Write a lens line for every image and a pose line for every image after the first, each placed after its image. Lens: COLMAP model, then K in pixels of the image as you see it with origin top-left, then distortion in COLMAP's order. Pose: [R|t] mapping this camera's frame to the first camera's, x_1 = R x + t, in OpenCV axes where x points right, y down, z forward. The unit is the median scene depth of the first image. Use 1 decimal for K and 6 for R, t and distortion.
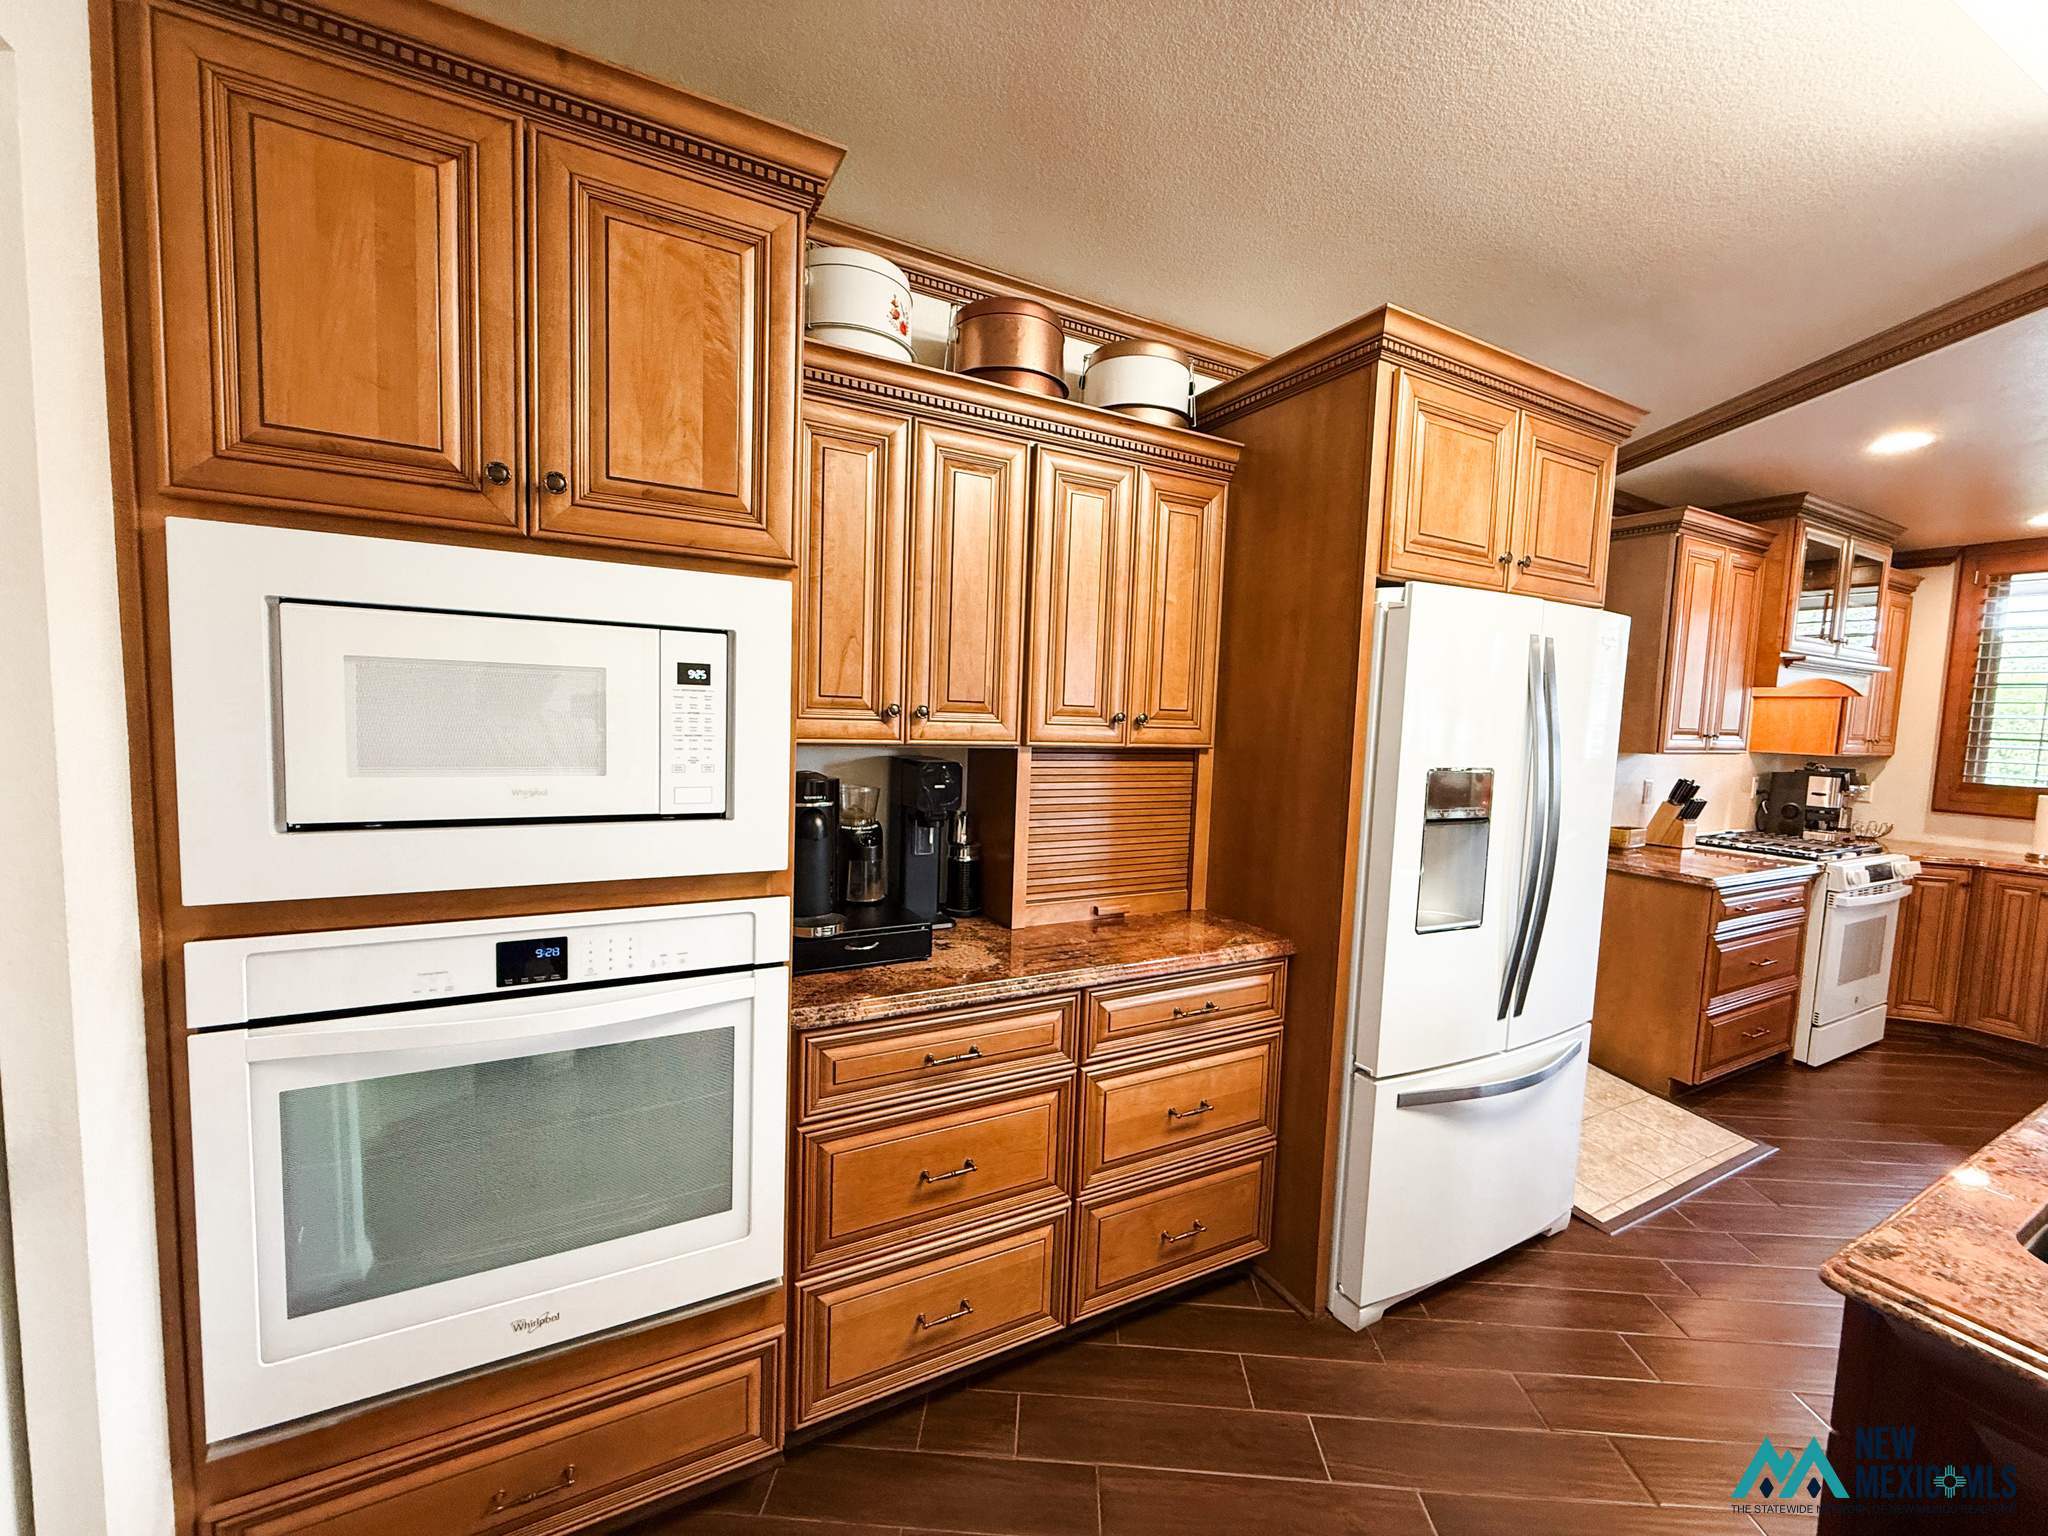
lens RADIAL K [[814.2, 0, 1024.0], [0, 814.2, 768.0], [0, 0, 1]] dist [-0.000190, 0.000279]
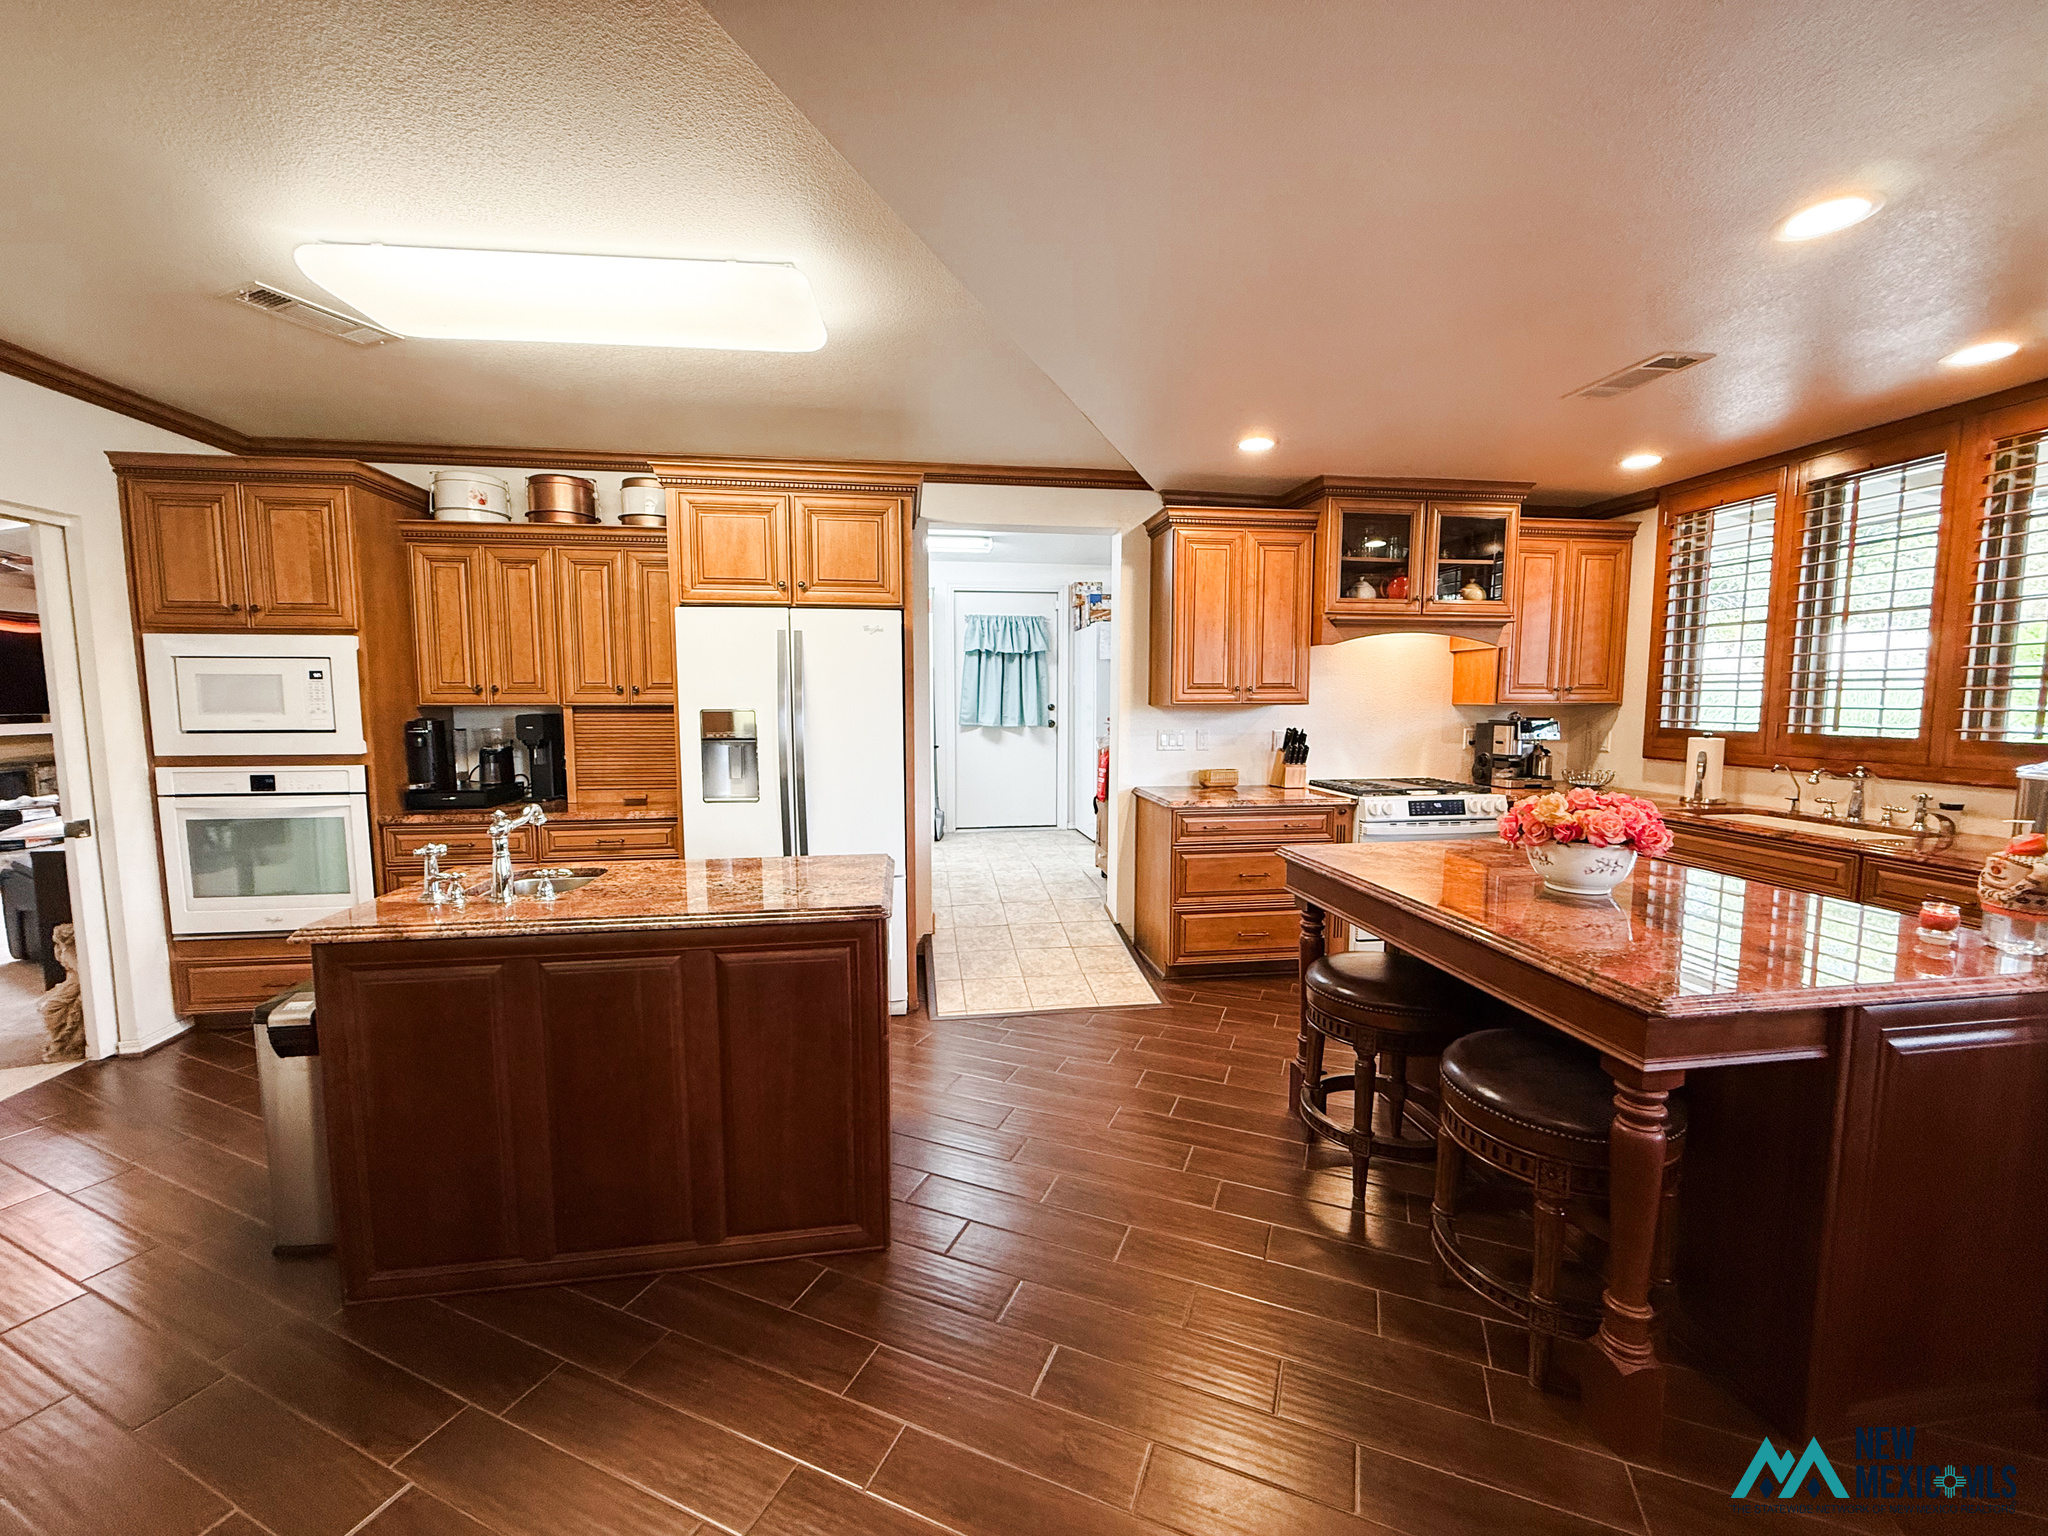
lens RADIAL K [[814.2, 0, 1024.0], [0, 814.2, 768.0], [0, 0, 1]] dist [-0.000190, 0.000279]
pose [[0.937424, -0.004510, -0.348160, 2.650412], [0.007647, 0.999942, 0.007635, 0.179285], [0.348105, -0.009820, 0.937404, -0.648746]]
